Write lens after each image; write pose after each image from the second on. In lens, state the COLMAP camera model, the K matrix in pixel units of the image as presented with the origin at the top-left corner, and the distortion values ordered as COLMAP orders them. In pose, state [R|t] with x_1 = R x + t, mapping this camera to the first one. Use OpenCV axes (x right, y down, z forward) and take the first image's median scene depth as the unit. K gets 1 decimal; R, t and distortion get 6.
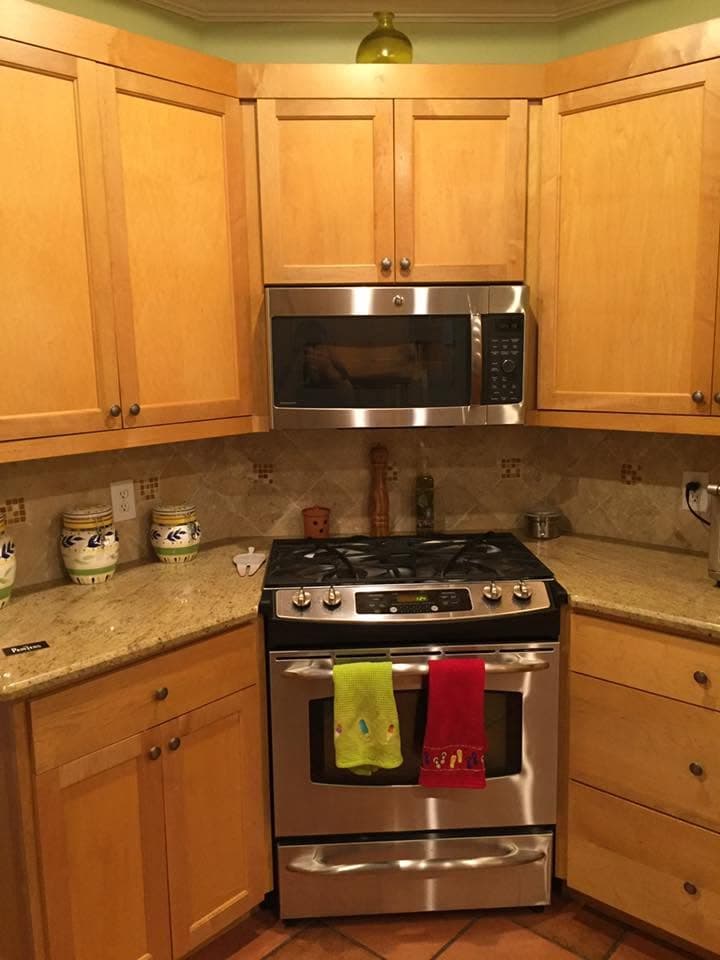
lens RADIAL K [[828.1, 0, 360.0], [0, 828.1, 480.0], [0, 0, 1]] dist [-0.004694, 0.005954]
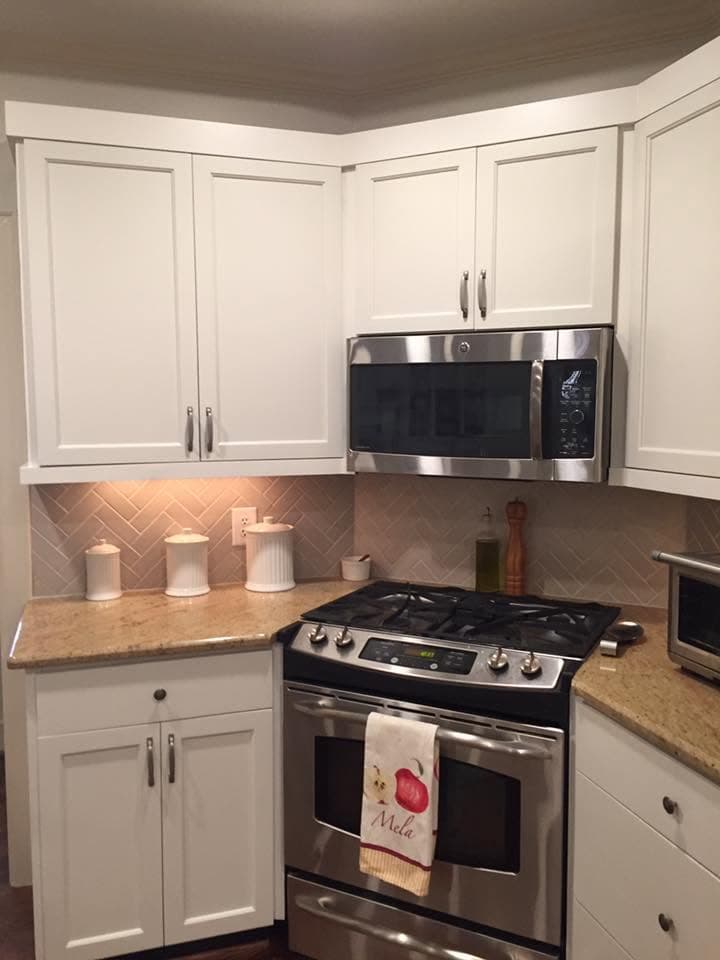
lens RADIAL K [[828.1, 0, 360.0], [0, 828.1, 480.0], [0, 0, 1]] dist [-0.004694, 0.005954]
pose [[0.861055, 0.059556, -0.505013, 0.473505], [-0.096517, 0.994206, -0.047317, -0.003999], [0.499269, 0.089485, 0.861814, 0.118846]]
